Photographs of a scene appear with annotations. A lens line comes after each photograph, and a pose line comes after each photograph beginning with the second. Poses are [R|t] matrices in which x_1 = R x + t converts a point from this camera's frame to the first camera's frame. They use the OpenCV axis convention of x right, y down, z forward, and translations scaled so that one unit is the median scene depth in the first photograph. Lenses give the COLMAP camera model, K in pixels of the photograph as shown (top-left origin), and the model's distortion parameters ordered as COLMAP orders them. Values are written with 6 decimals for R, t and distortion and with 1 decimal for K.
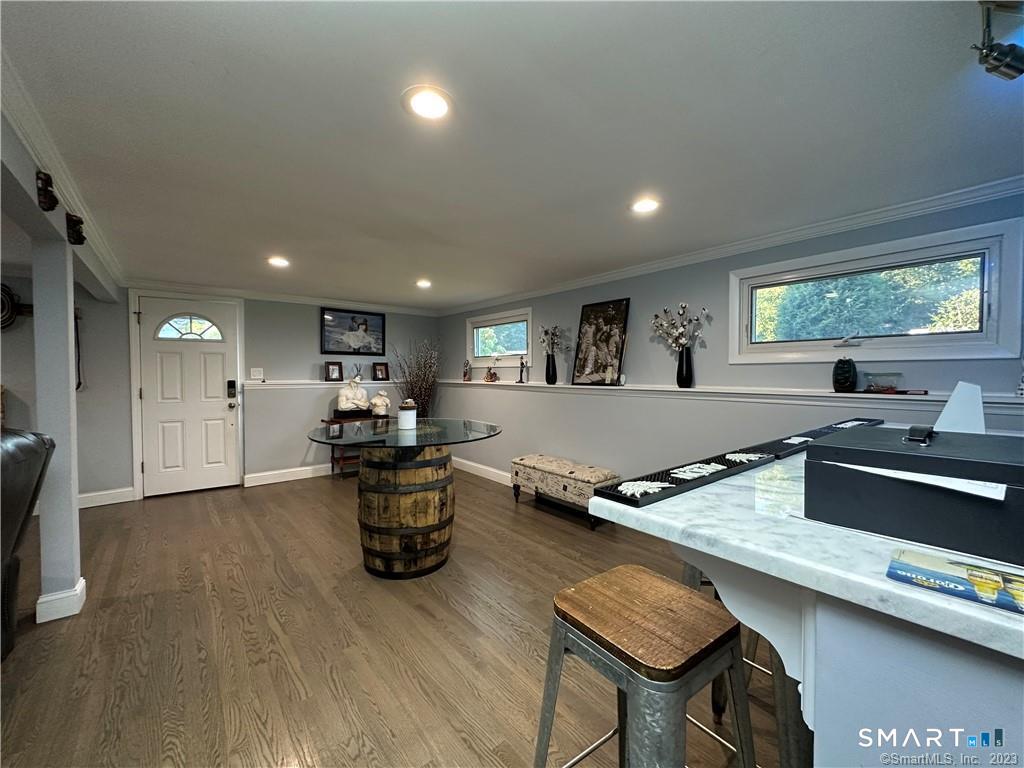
lens RADIAL K [[408.3, 0, 512.2], [0, 408.3, 381.8], [0, 0, 1]] dist [-0.004641, 0.000828]
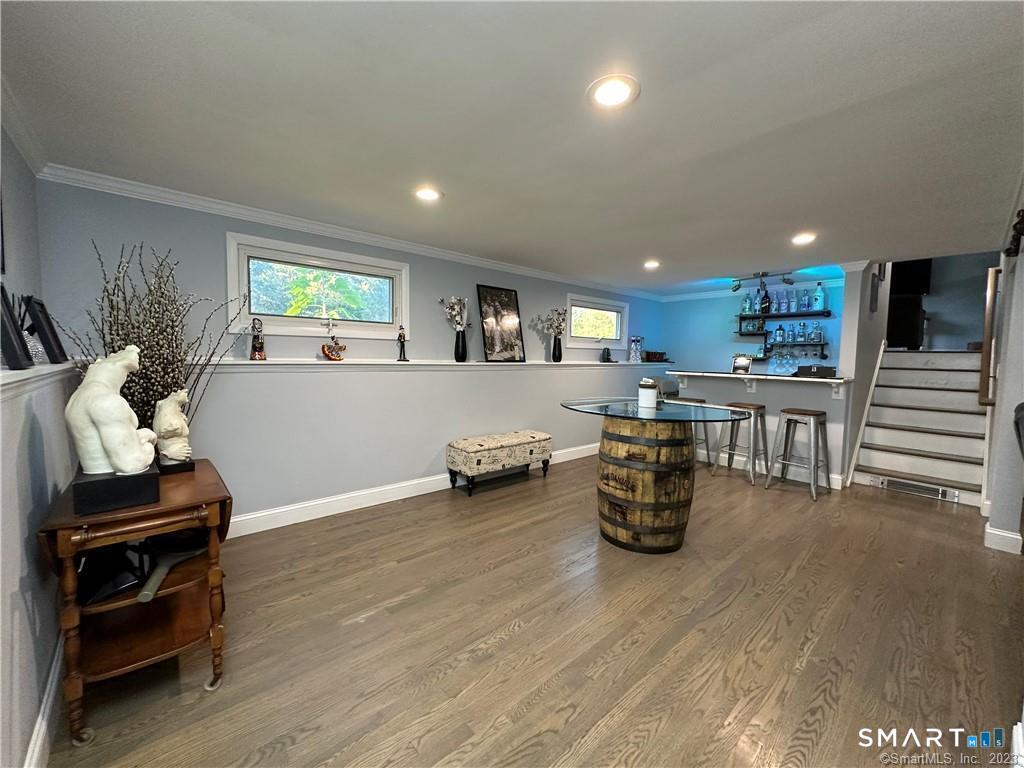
lens RADIAL K [[408.3, 0, 511.8], [0, 408.3, 384.1], [0, 0, 1]] dist [-0.004641, 0.000828]
pose [[-0.032051, -0.071179, 0.996948, -0.934117], [0.001171, 0.997458, 0.071253, -0.011005], [-0.999486, 0.003451, -0.031886, 1.021356]]
